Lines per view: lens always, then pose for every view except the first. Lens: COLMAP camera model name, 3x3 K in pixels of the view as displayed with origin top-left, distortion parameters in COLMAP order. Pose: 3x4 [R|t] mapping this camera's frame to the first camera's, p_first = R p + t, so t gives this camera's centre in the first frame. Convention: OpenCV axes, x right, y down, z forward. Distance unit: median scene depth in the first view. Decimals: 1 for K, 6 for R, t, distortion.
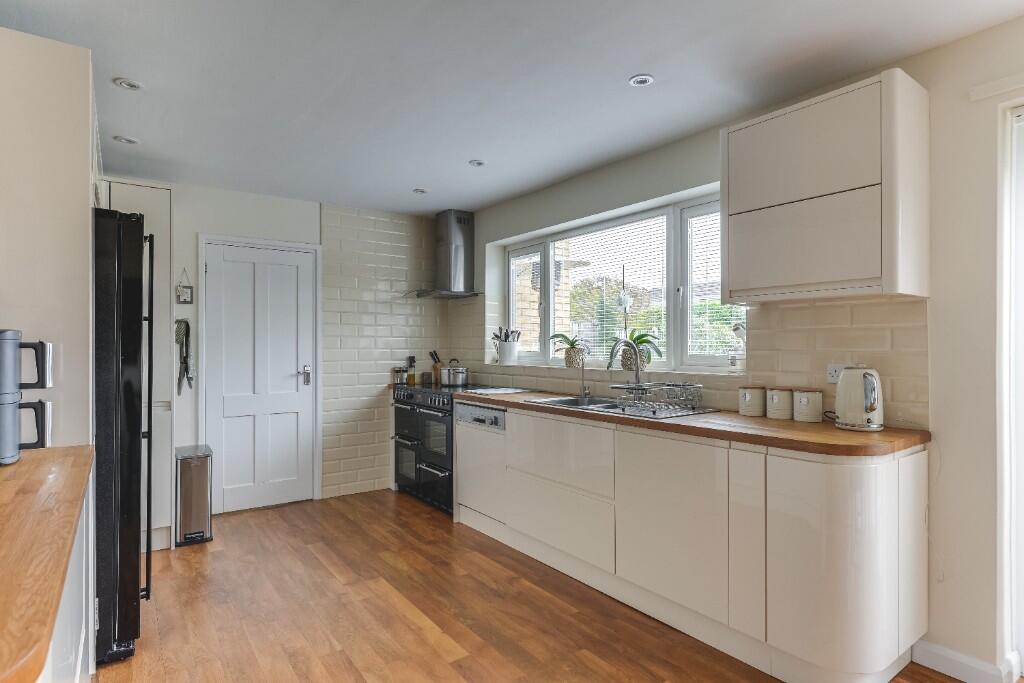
lens RADIAL K [[543.6, 0, 502.0], [0, 543.6, 344.9], [0, 0, 1]] dist [-0.003013, -0.000701]
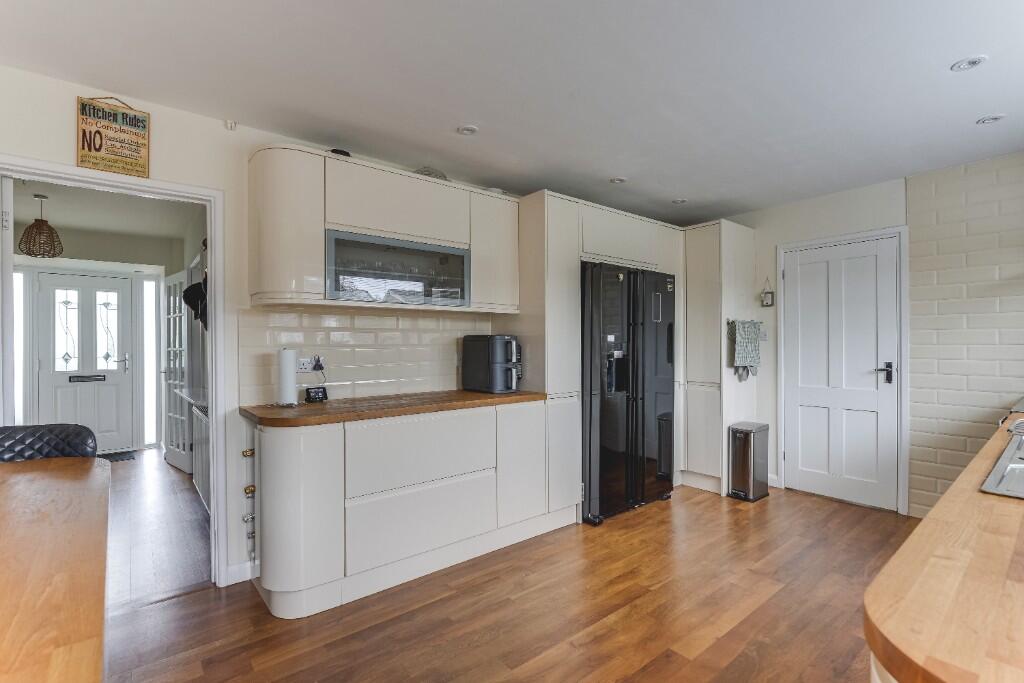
lens RADIAL K [[472.3, 0, 512.0], [0, 472.3, 341.5], [0, 0, 1]] dist [-0.000621, -0.000056]
pose [[0.074571, -0.003711, -0.997209, 0.516966], [0.008205, 0.999962, -0.003108, 0.000954], [0.997182, -0.007951, 0.074598, 0.424750]]
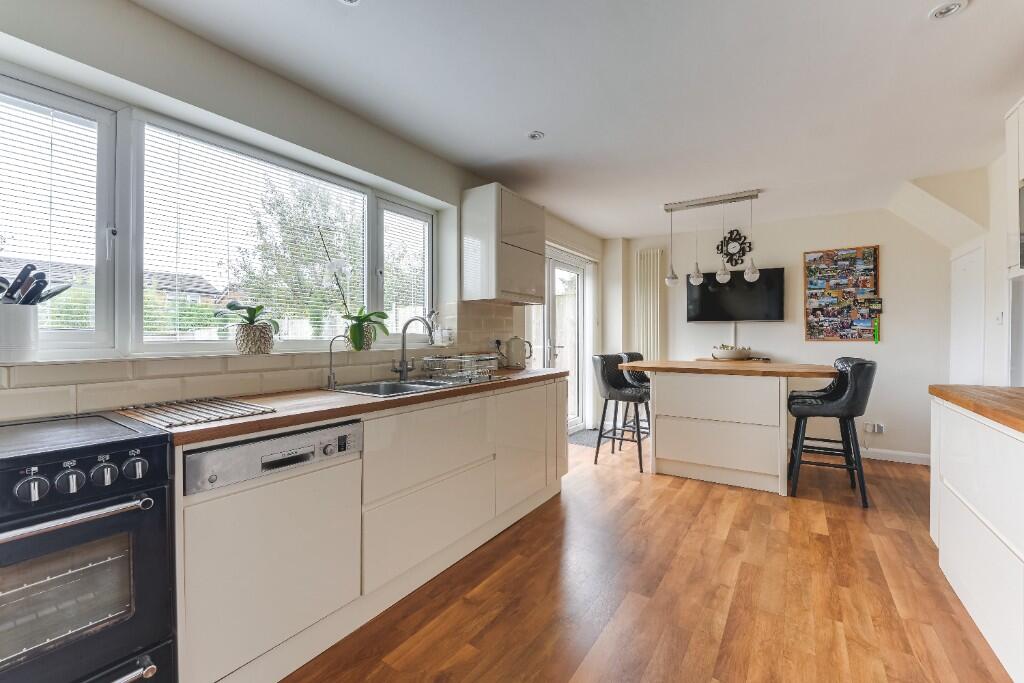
lens RADIAL K [[429.7, 0, 512.5], [0, 429.7, 334.4], [0, 0, 1]] dist [-0.015855, 0.000010]
pose [[-0.361588, 0.002400, 0.932335, -0.552730], [-0.003118, 0.999988, -0.003784, 0.022350], [-0.932333, -0.004275, -0.361576, 1.062708]]
